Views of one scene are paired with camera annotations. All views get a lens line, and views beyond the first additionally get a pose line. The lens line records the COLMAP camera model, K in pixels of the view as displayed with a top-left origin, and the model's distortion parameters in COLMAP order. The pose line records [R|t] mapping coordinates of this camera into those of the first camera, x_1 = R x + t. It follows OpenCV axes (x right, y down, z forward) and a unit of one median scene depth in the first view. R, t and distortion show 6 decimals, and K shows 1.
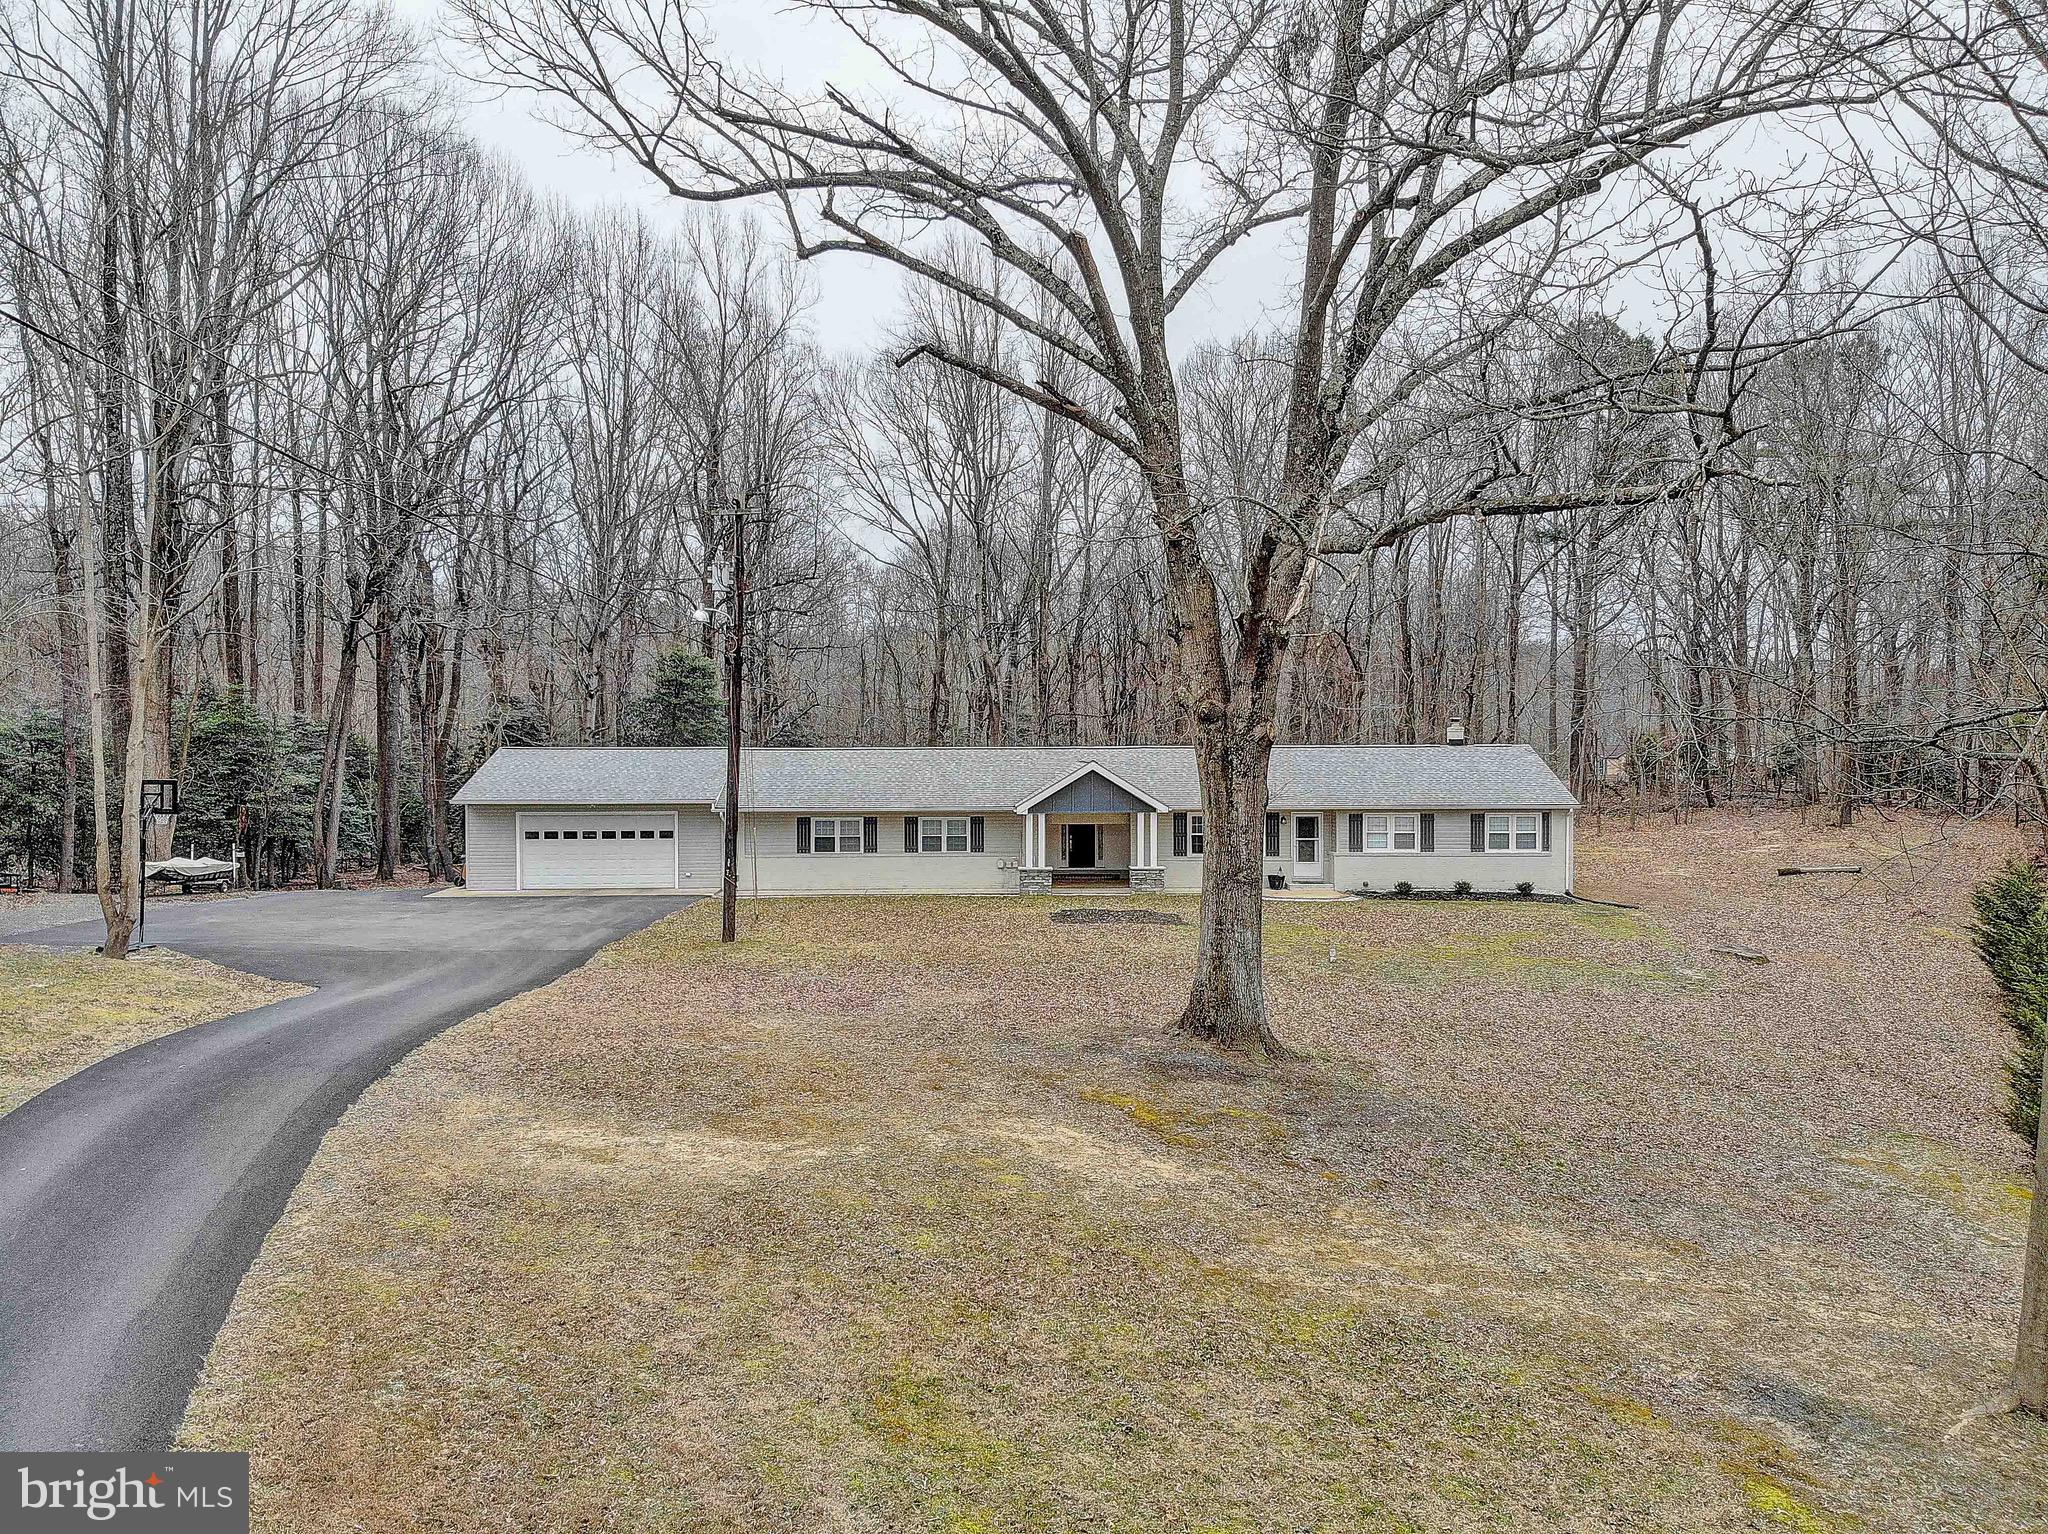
lens RADIAL K [[1490.9, 0, 936.9], [0, 1490.9, 795.0], [0, 0, 1]] dist [0.153371, -0.295102]
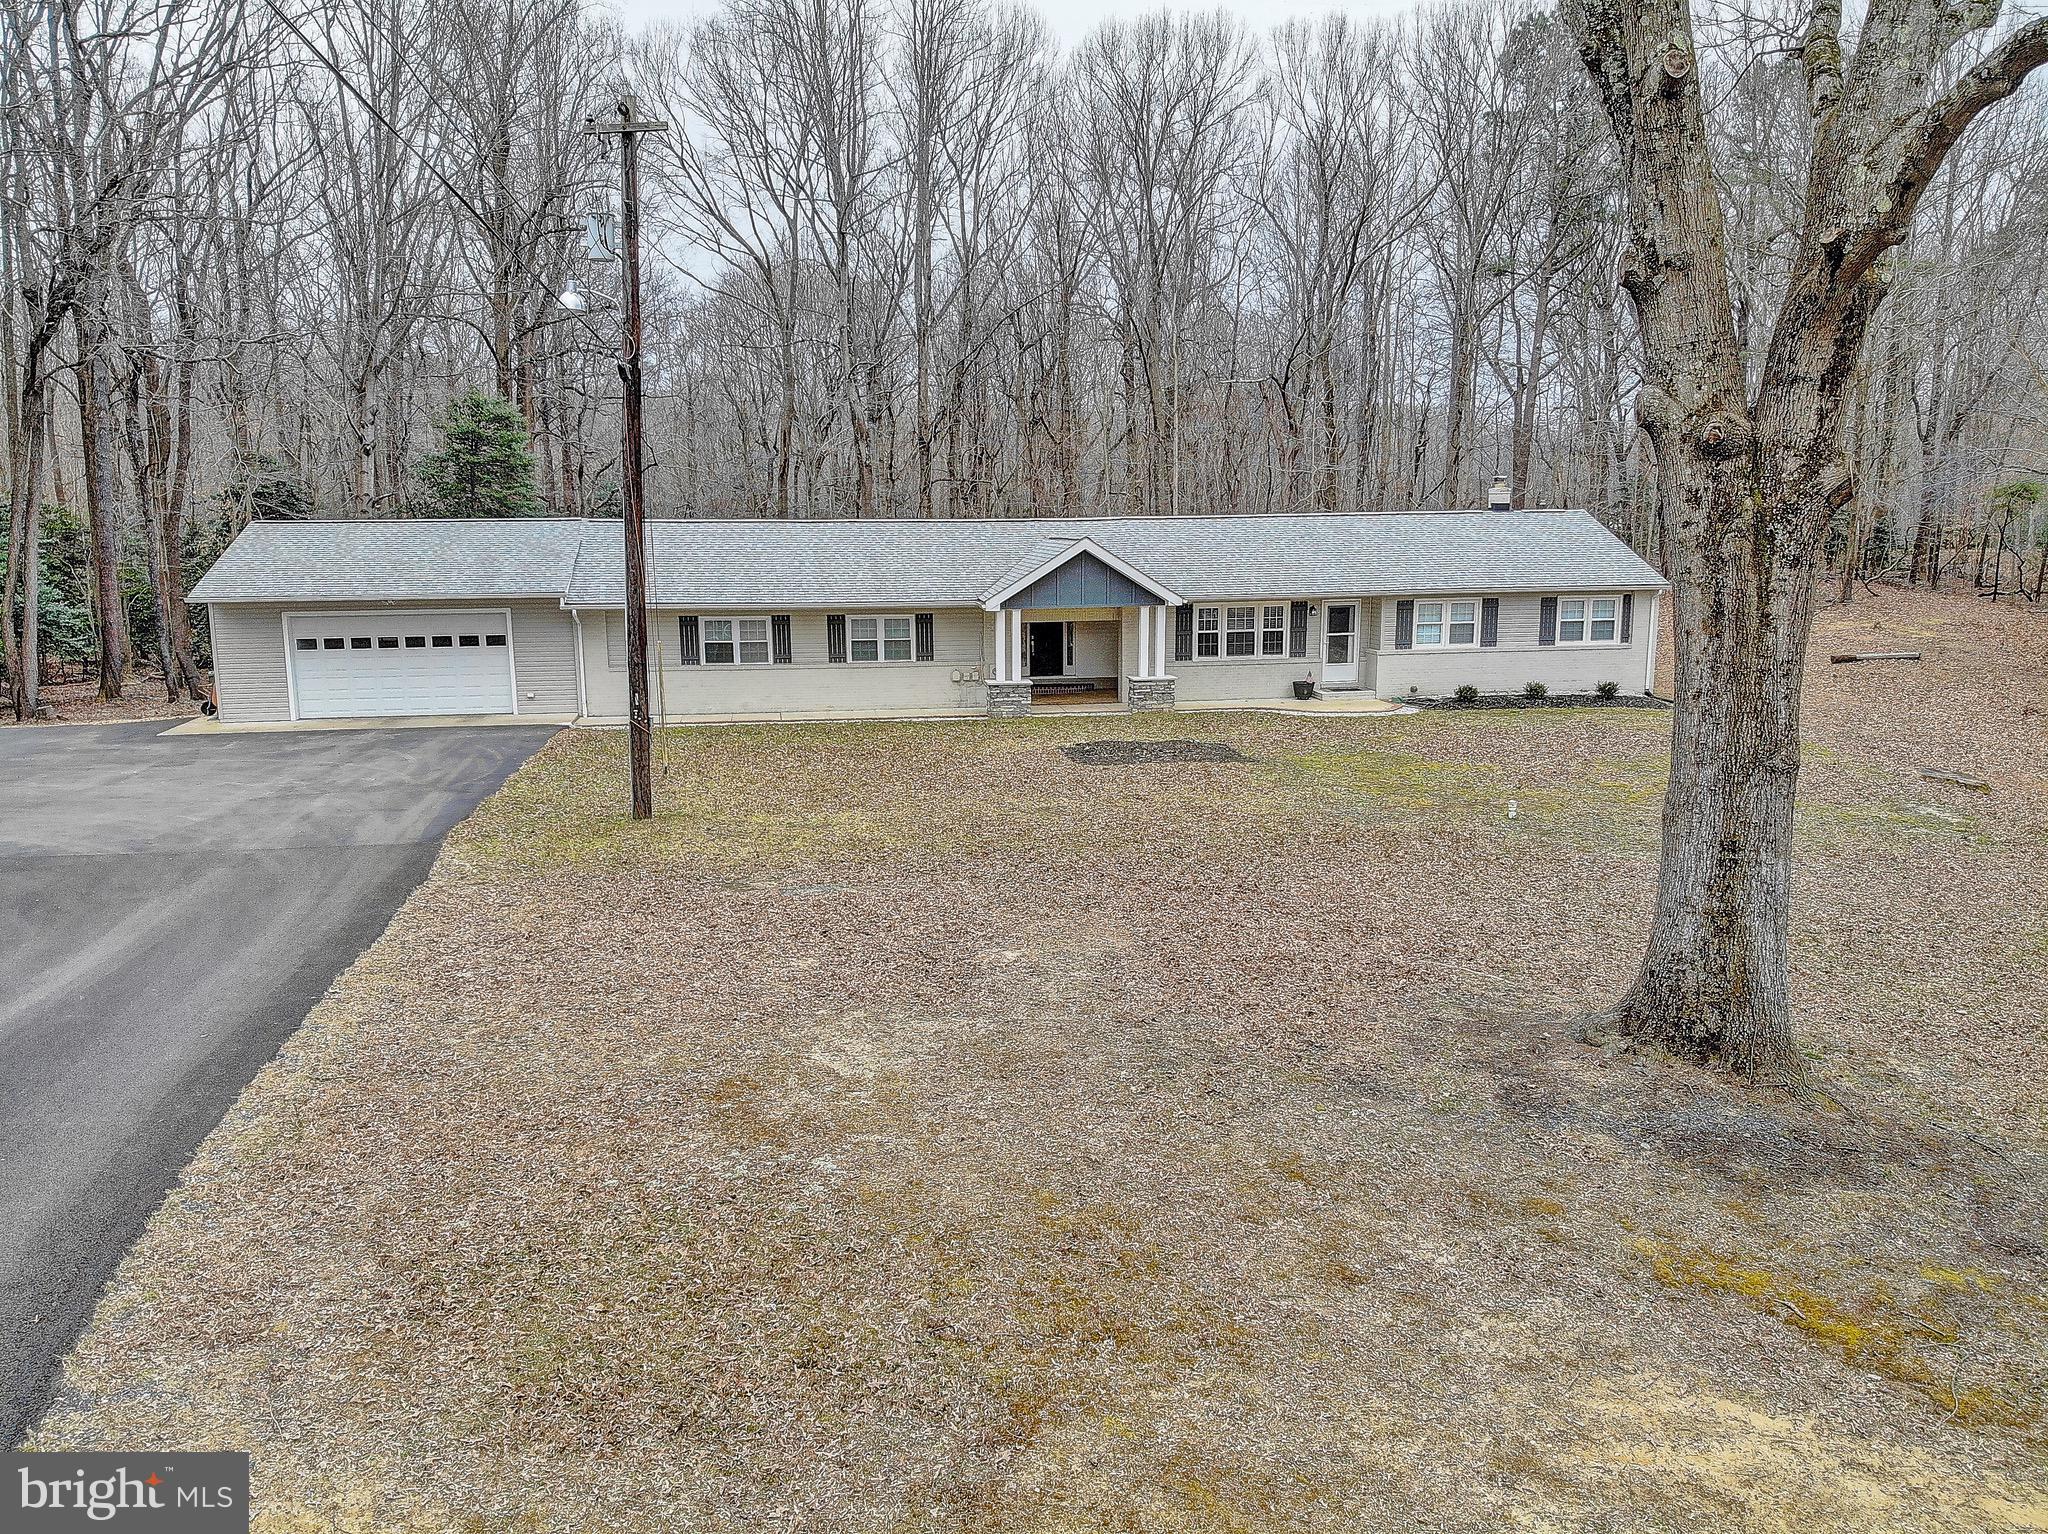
lens RADIAL K [[1490.9, 0, 936.9], [0, 1490.9, 795.0], [0, 0, 1]] dist [0.153371, -0.295102]
pose [[0.990440, -0.032080, 0.134162, -0.072219], [0.011938, 0.988867, 0.148324, -0.006980], [-0.137426, -0.145304, 0.979796, 0.241501]]
